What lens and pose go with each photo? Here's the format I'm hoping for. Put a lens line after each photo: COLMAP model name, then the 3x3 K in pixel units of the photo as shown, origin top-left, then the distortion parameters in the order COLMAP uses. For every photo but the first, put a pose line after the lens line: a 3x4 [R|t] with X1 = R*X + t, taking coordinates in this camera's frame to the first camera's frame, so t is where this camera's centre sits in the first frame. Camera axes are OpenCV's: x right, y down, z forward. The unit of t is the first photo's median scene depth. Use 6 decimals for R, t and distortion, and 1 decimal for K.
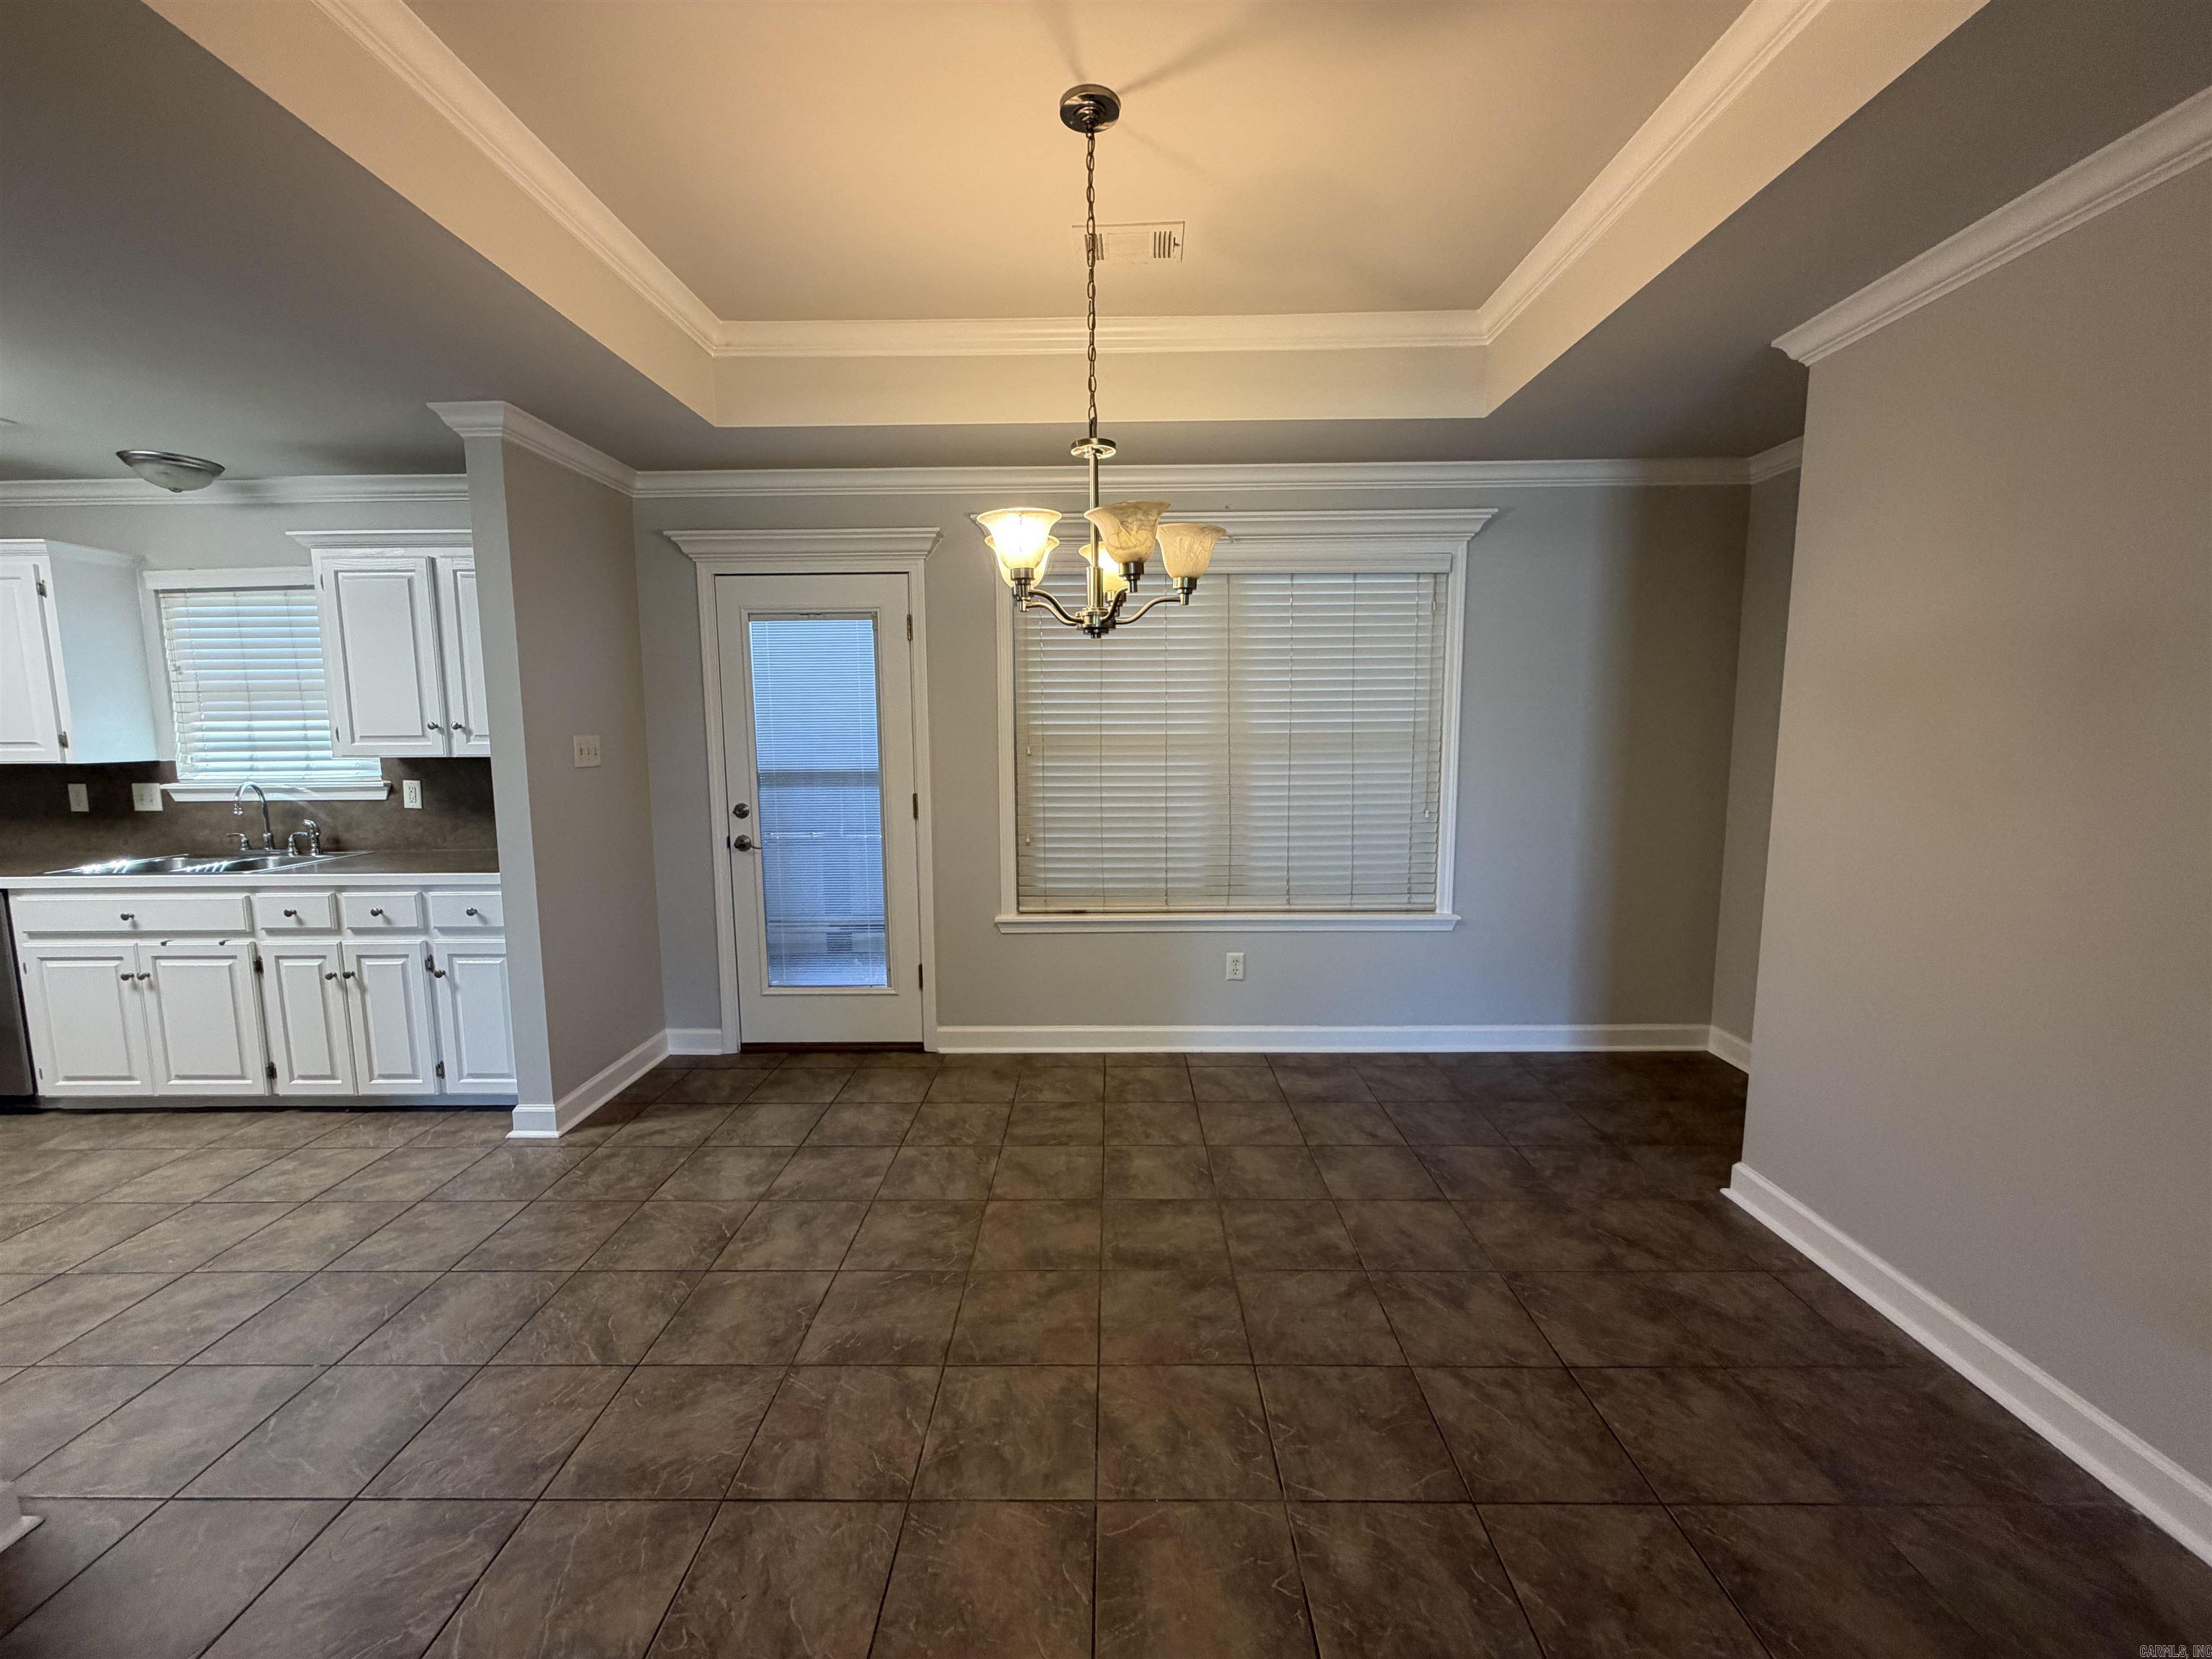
lens RADIAL K [[880.3, 0, 1102.5], [0, 880.3, 827.5], [0, 0, 1]] dist [0.000045, -0.000244]
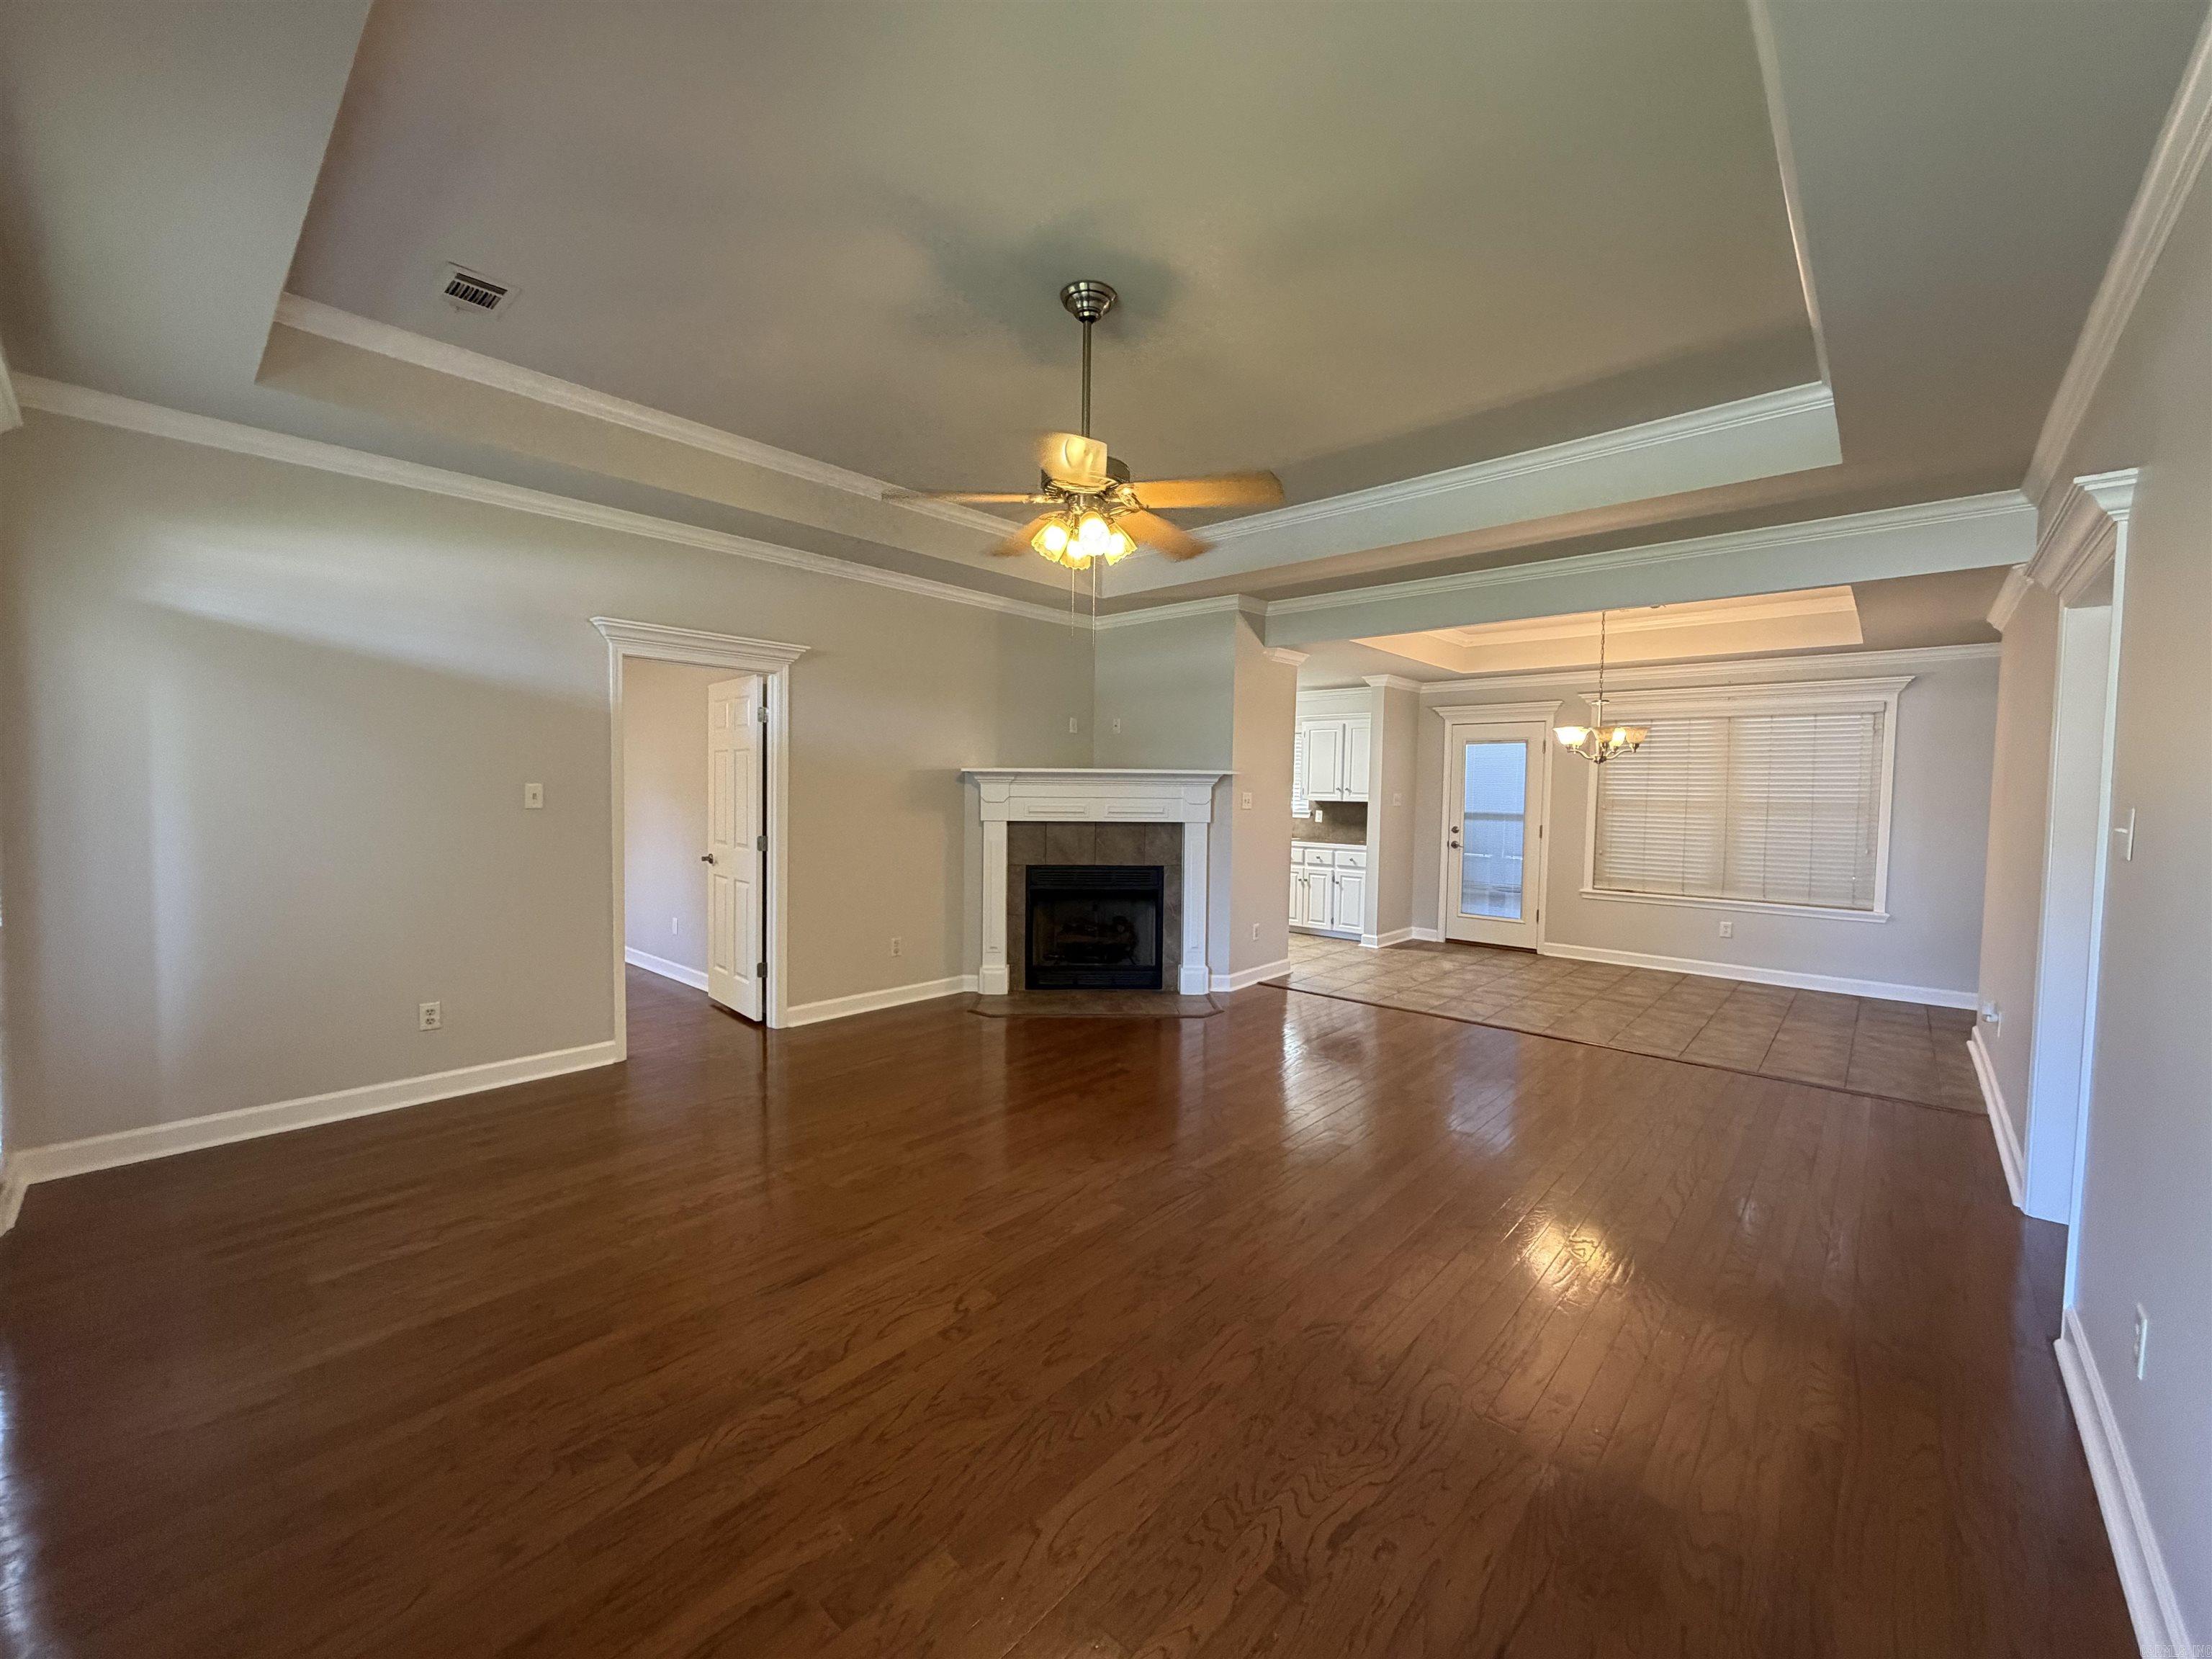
lens RADIAL K [[880.3, 0, 1110.3], [0, 880.3, 832.6], [0, 0, 1]] dist [0.000045, -0.000244]
pose [[0.758719, 0.051438, -0.649384, 0.417543], [-0.095759, 0.994855, -0.033079, 0.164901], [0.644341, 0.087282, 0.759741, -1.406756]]
